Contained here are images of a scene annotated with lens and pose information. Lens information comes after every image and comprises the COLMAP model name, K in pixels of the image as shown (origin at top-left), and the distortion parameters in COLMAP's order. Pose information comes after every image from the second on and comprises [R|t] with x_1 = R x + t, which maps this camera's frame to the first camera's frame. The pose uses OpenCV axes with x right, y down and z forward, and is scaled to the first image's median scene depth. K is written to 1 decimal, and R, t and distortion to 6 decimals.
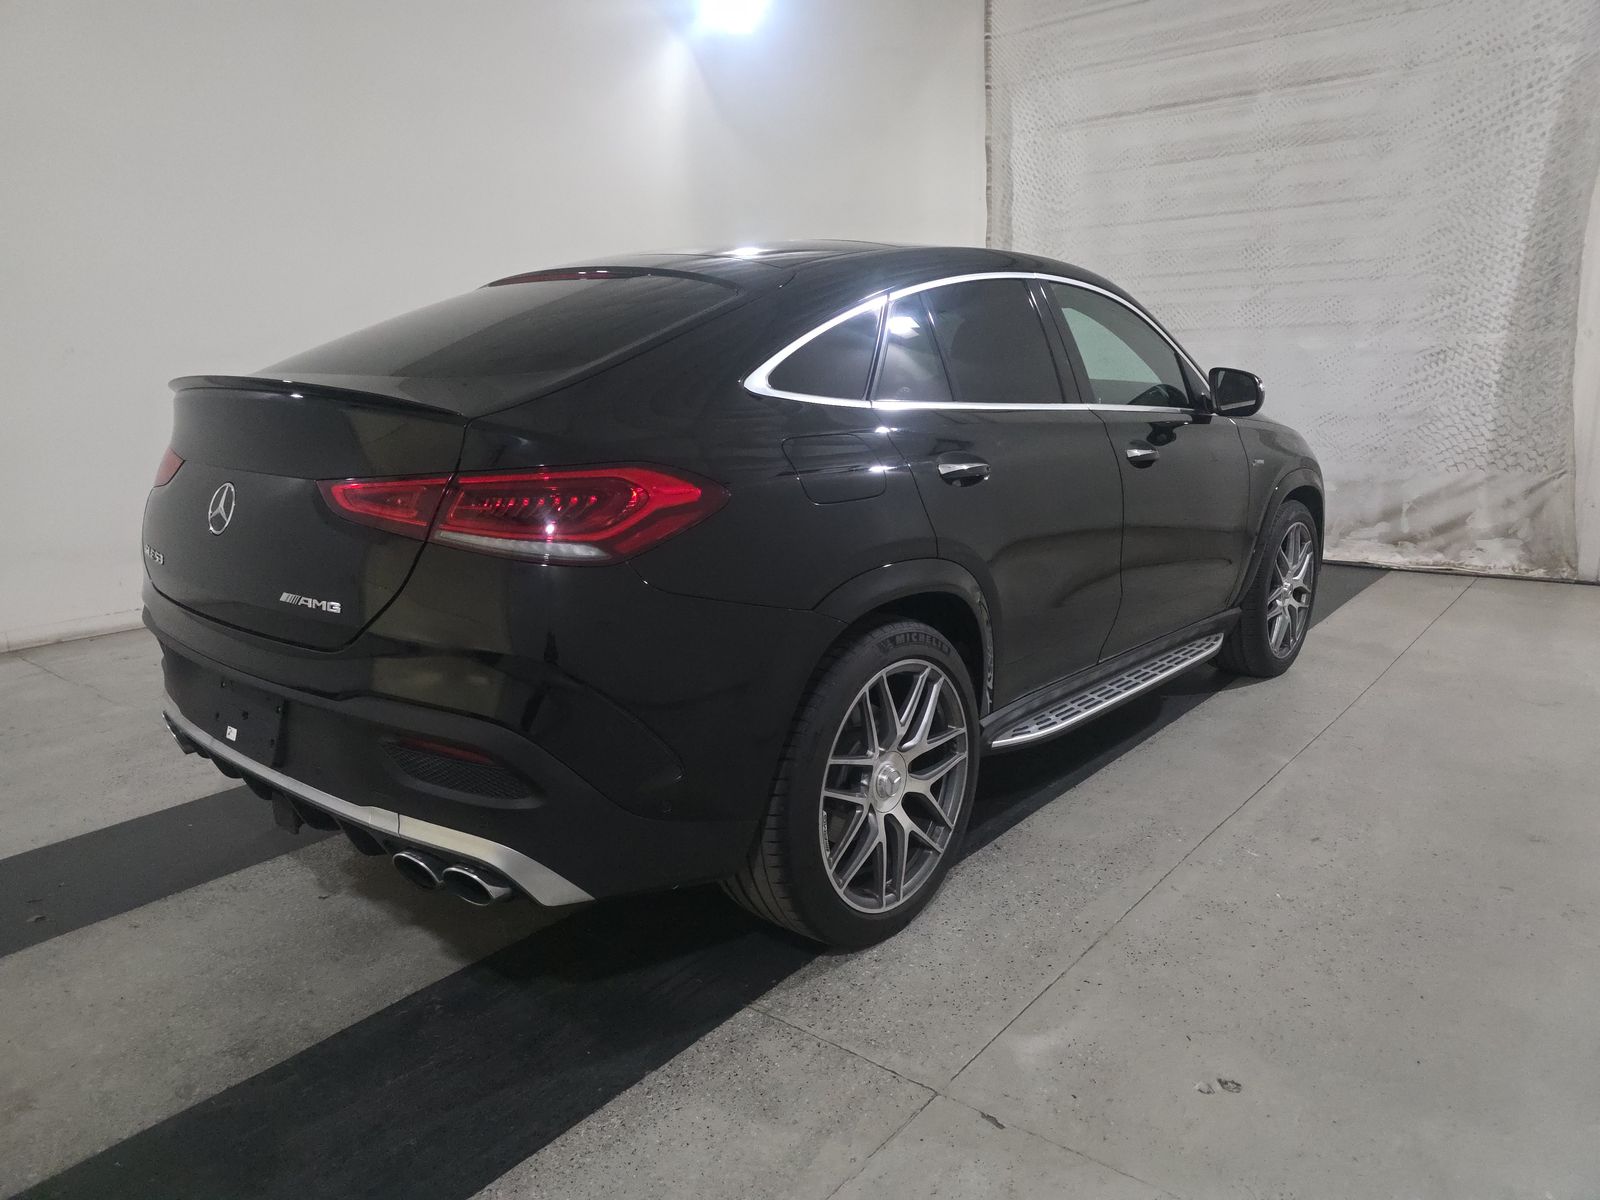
lens RADIAL K [[1068.7, 0, 810.1], [0, 1068.7, 598.3], [0, 0, 1]] dist [0.033438, -0.030134]
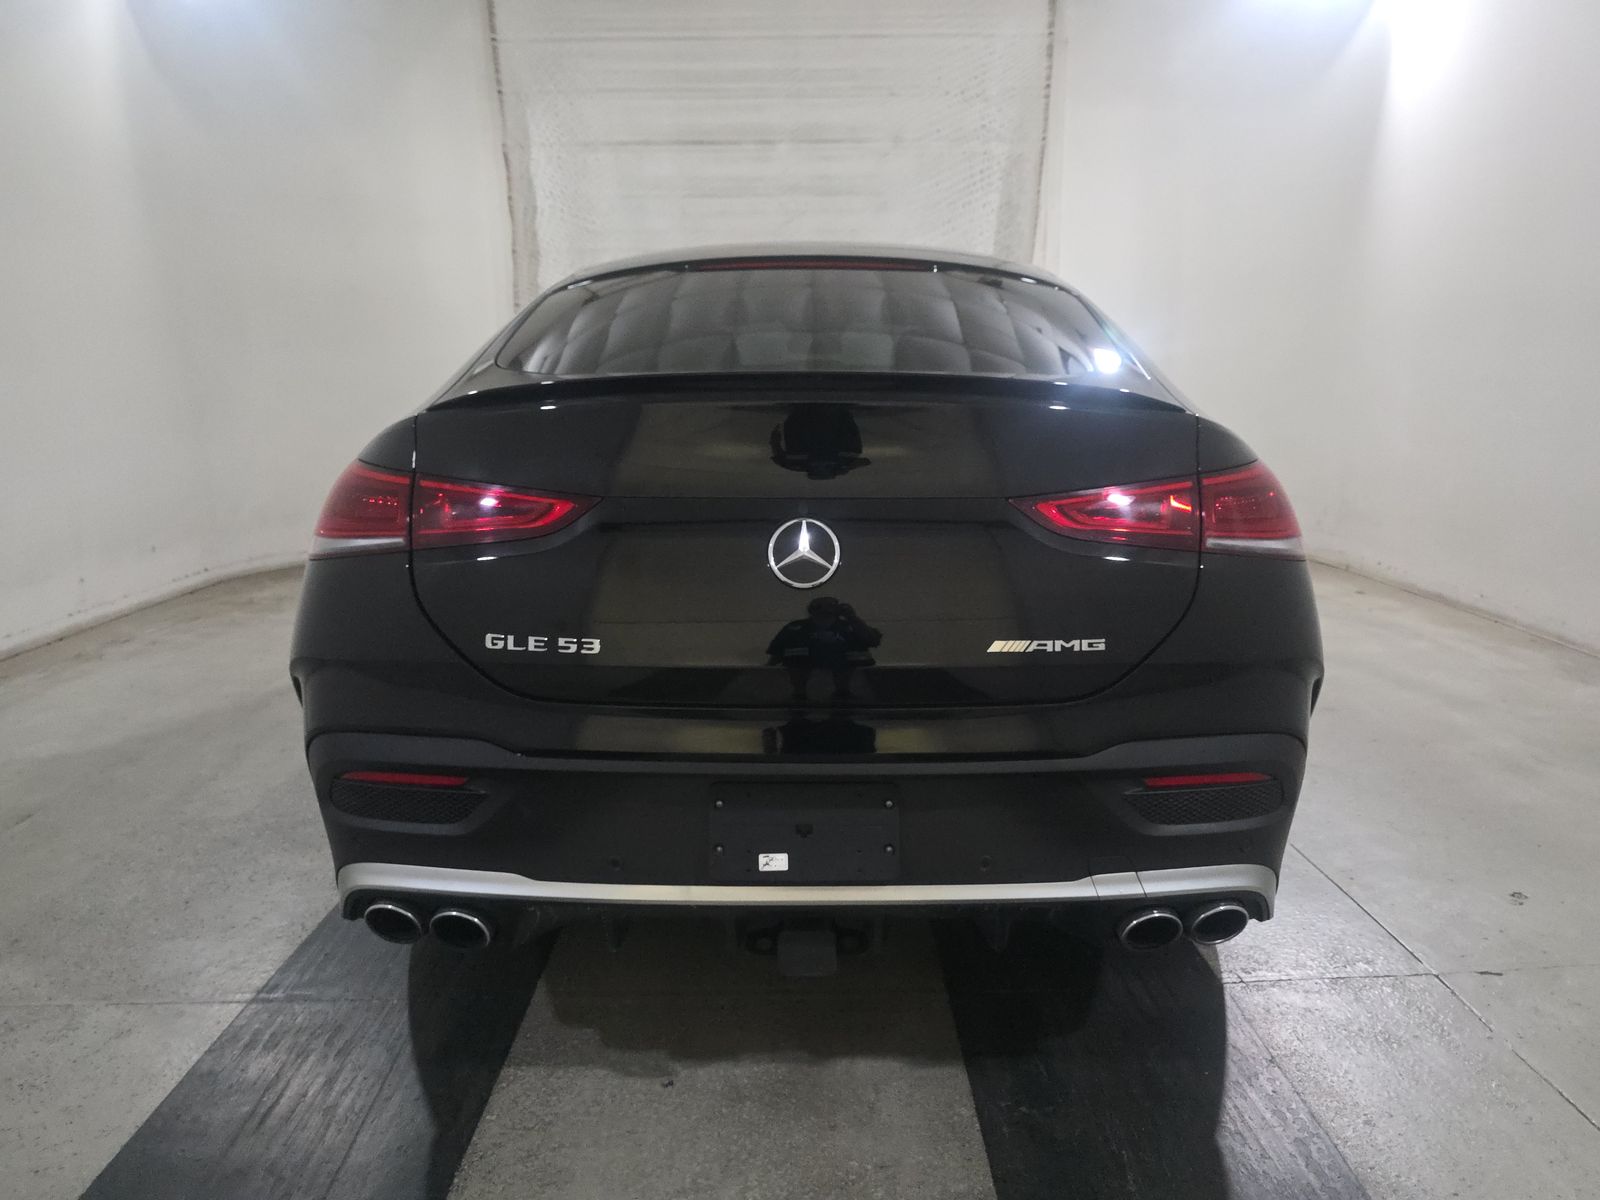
lens RADIAL K [[1081.7, 0, 825.4], [0, 1081.7, 600.6], [0, 0, 1]] dist [0.030893, -0.055609]
pose [[0.762171, -0.118973, 0.636349, -0.324605], [0.134954, 0.990572, 0.023561, -0.021040], [-0.633152, 0.067921, 0.771041, 0.137040]]
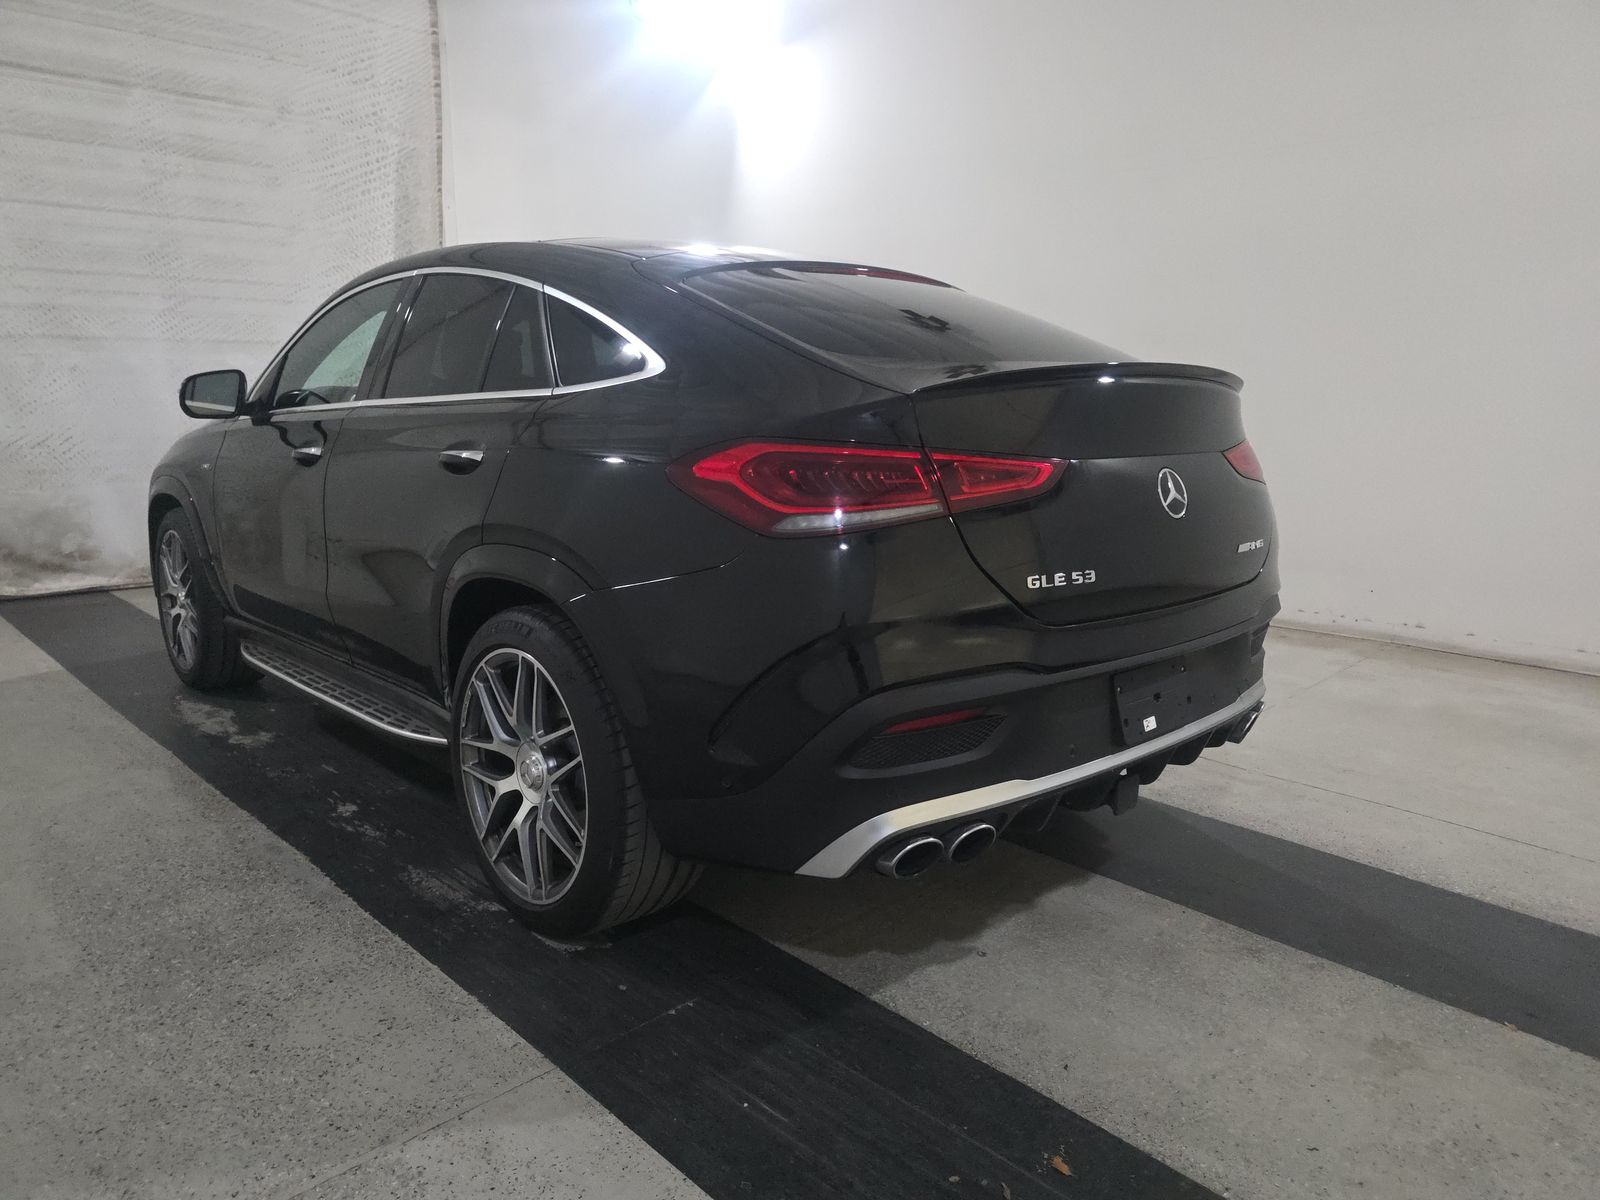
lens RADIAL K [[1068.7, 0, 810.1], [0, 1068.7, 598.3], [0, 0, 1]] dist [0.033438, -0.030134]
pose [[0.108524, -0.174634, 0.978634, -0.518099], [0.200203, 0.968118, 0.150556, -0.067587], [-0.973725, 0.179586, 0.140026, 0.389266]]
